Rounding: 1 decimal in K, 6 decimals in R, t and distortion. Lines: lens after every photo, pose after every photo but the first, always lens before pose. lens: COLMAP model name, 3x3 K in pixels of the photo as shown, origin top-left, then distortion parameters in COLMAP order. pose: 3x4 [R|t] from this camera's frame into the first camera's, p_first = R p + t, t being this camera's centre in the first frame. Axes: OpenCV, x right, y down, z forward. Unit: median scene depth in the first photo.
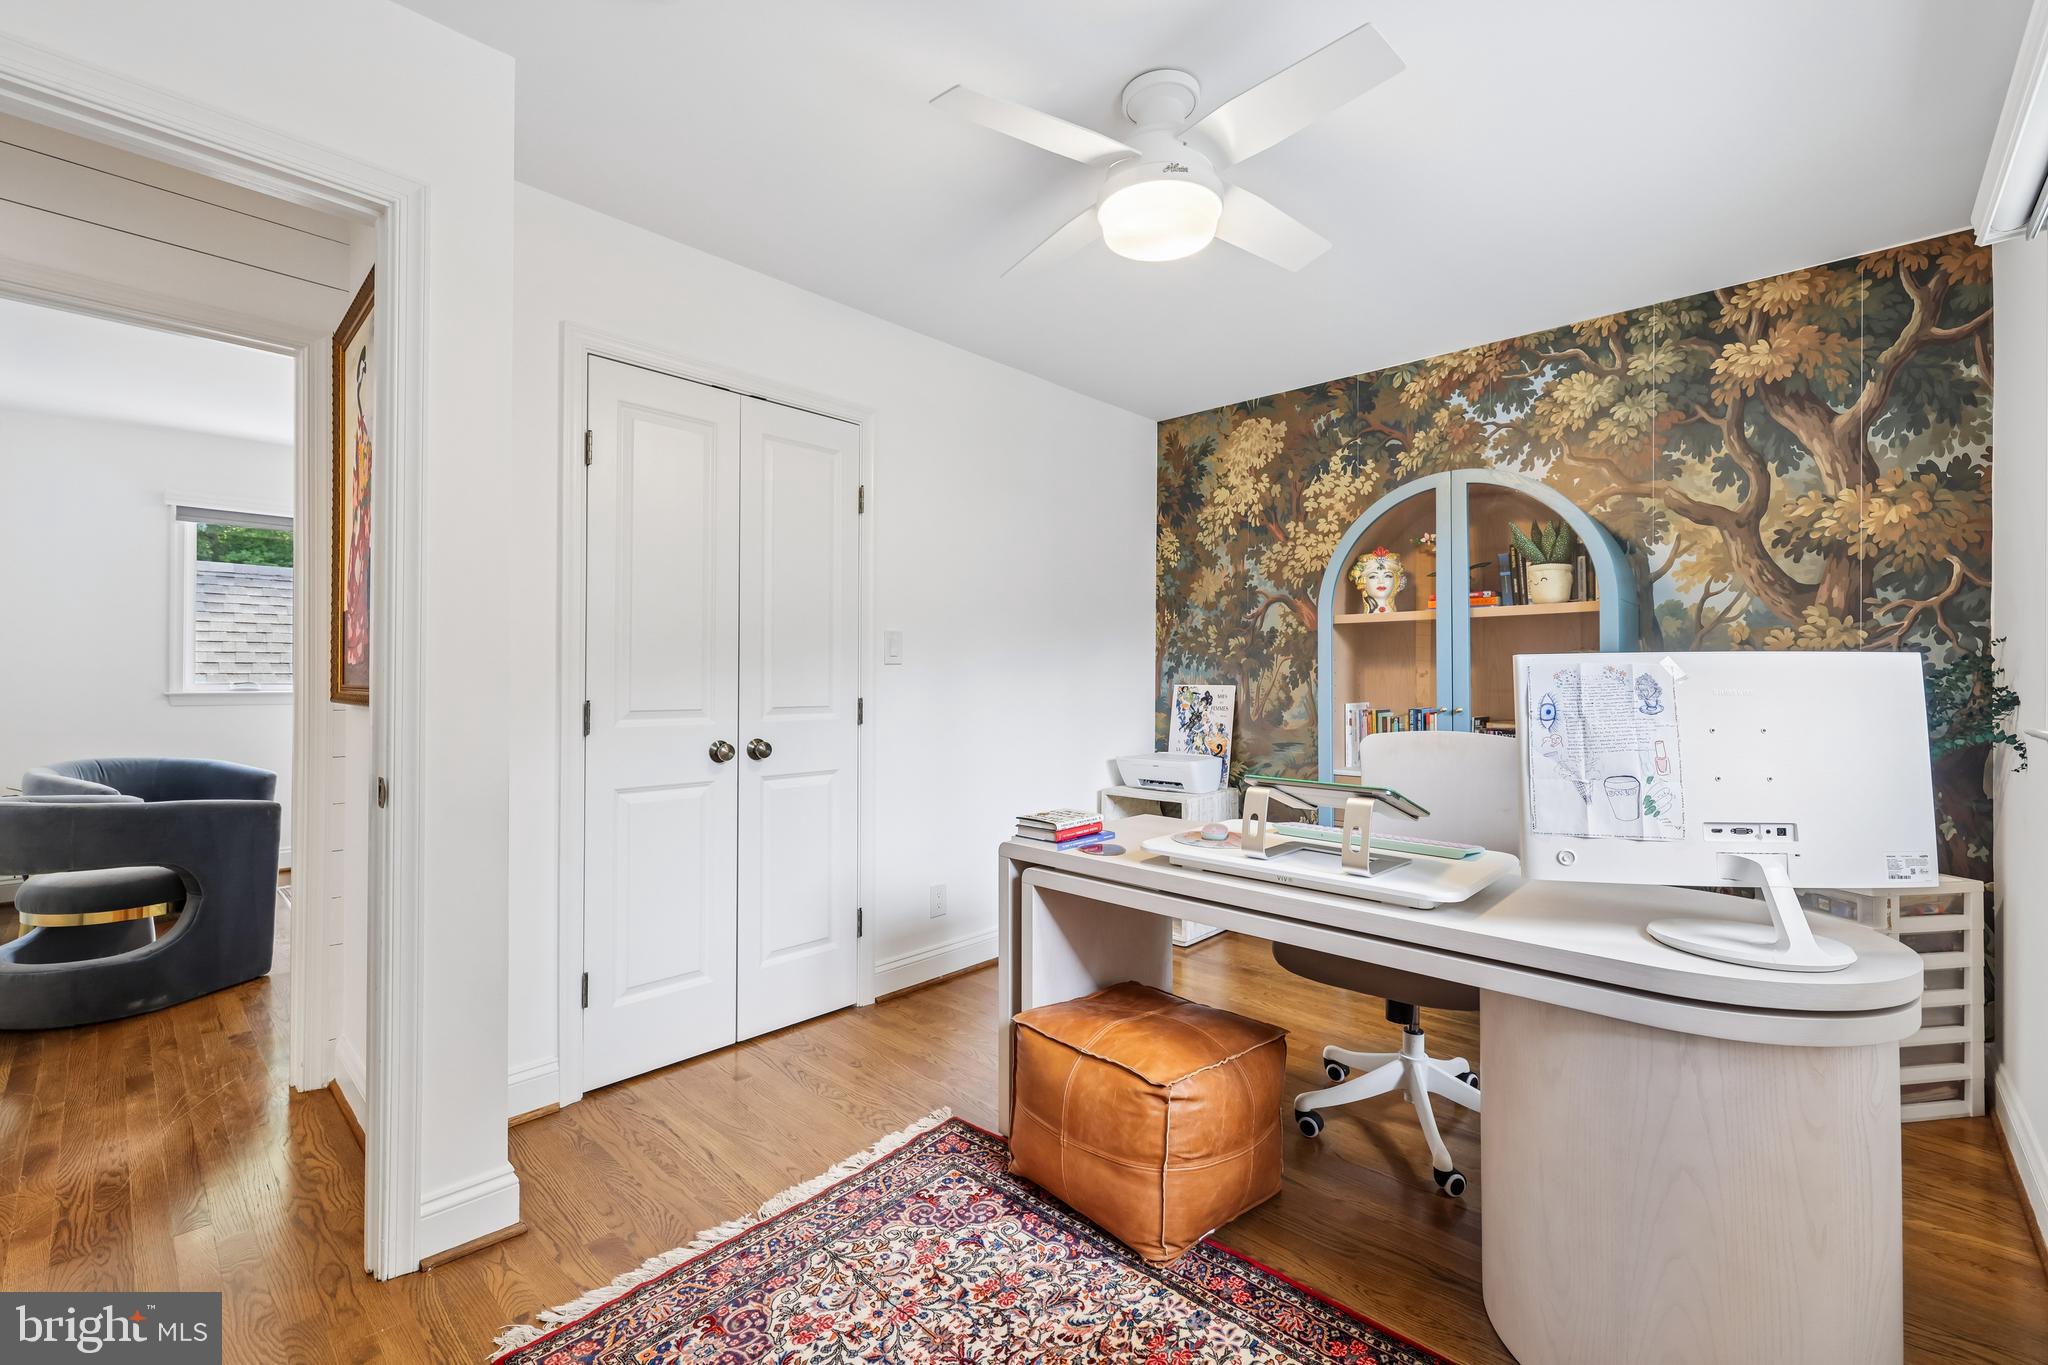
lens RADIAL K [[865.1, 0, 1020.7], [0, 865.1, 674.2], [0, 0, 1]] dist [-0.002279, 0.001054]
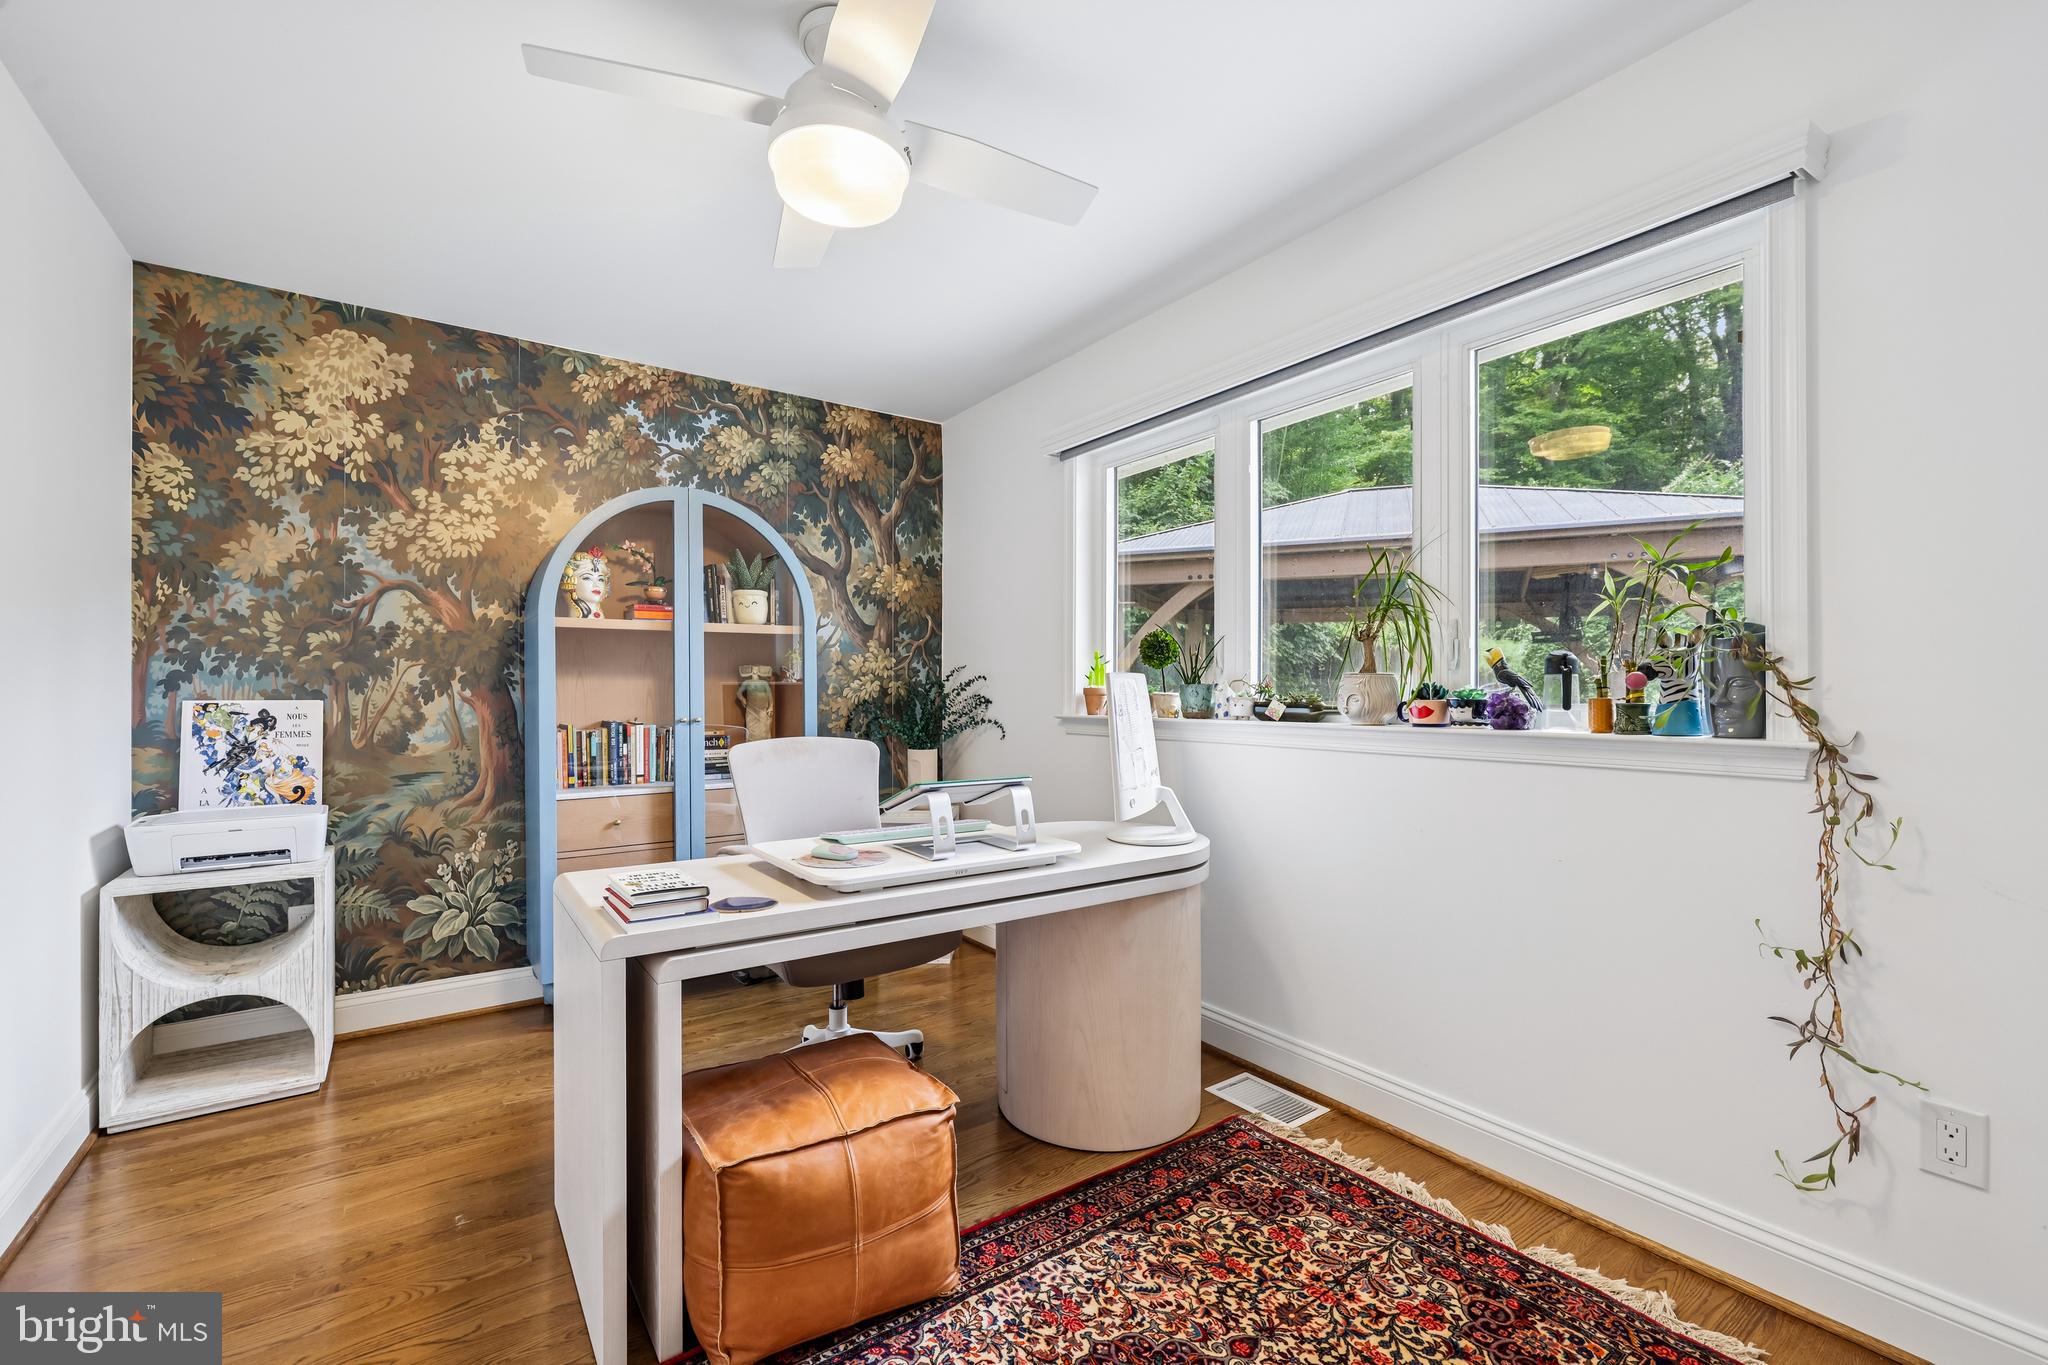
lens RADIAL K [[865.1, 0, 1018.7], [0, 865.1, 690.5], [0, 0, 1]] dist [-0.002279, 0.001054]
pose [[0.202767, -0.002713, 0.979223, -0.367556], [-0.002512, 0.999991, 0.003291, 0.001456], [-0.979224, -0.003127, 0.202758, 0.343809]]
